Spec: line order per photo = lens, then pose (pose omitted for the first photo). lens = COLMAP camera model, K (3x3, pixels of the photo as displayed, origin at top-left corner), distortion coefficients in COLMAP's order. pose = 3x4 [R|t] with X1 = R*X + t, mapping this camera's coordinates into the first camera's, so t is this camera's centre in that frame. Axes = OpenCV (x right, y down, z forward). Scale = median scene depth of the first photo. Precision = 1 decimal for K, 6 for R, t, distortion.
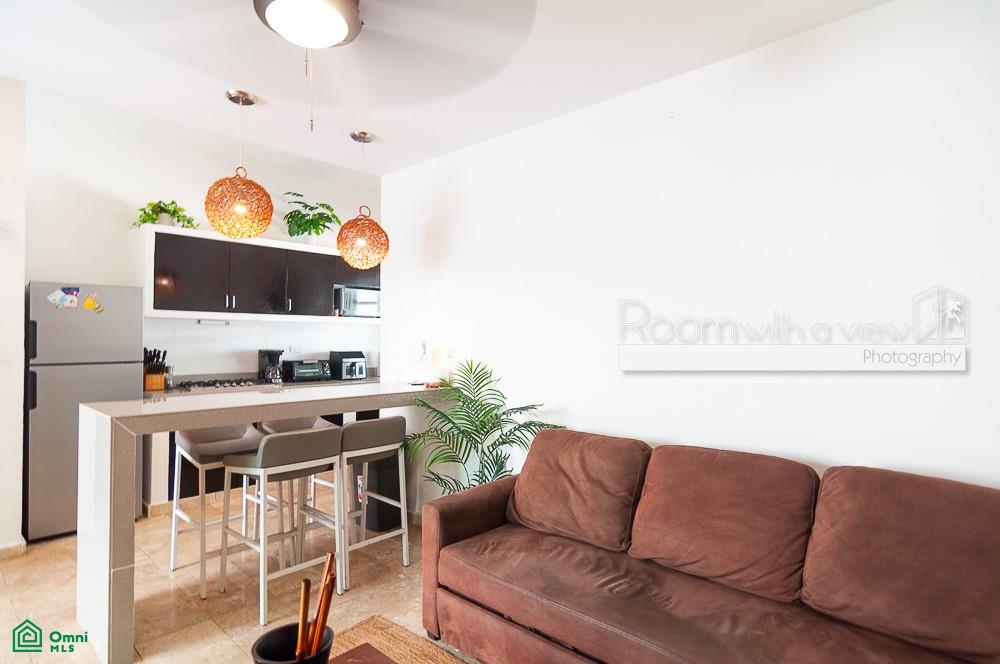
lens RADIAL K [[528.9, 0, 502.1], [0, 528.9, 337.8], [0, 0, 1]] dist [0.000514, 0.000016]
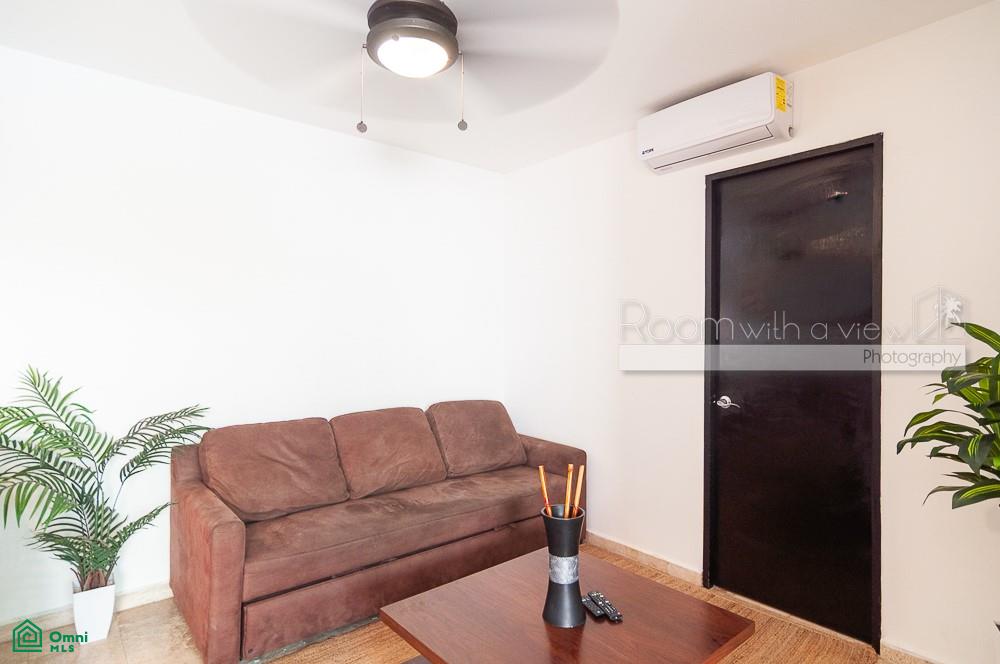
lens RADIAL K [[528.9, 0, 502.1], [0, 528.9, 337.8], [0, 0, 1]] dist [0.000514, 0.000016]
pose [[0.121834, -0.006453, 0.992530, -0.622148], [-0.009255, 0.999928, 0.007638, -0.005275], [-0.992507, -0.010116, 0.121765, 0.283048]]
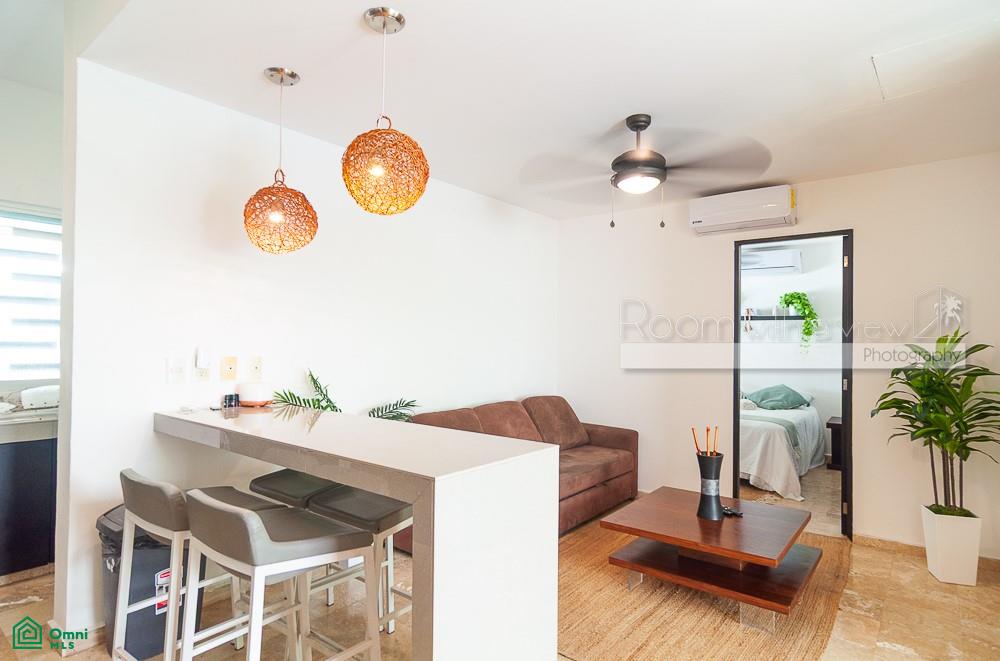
lens RADIAL K [[528.9, 0, 502.1], [0, 528.9, 336.3], [0, 0, 1]] dist [0.000514, 0.000016]
pose [[-0.065605, 0.008436, 0.997810, -0.953765], [-0.017312, 0.999804, -0.009592, -0.011909], [-0.997696, -0.017903, -0.065446, 0.685640]]
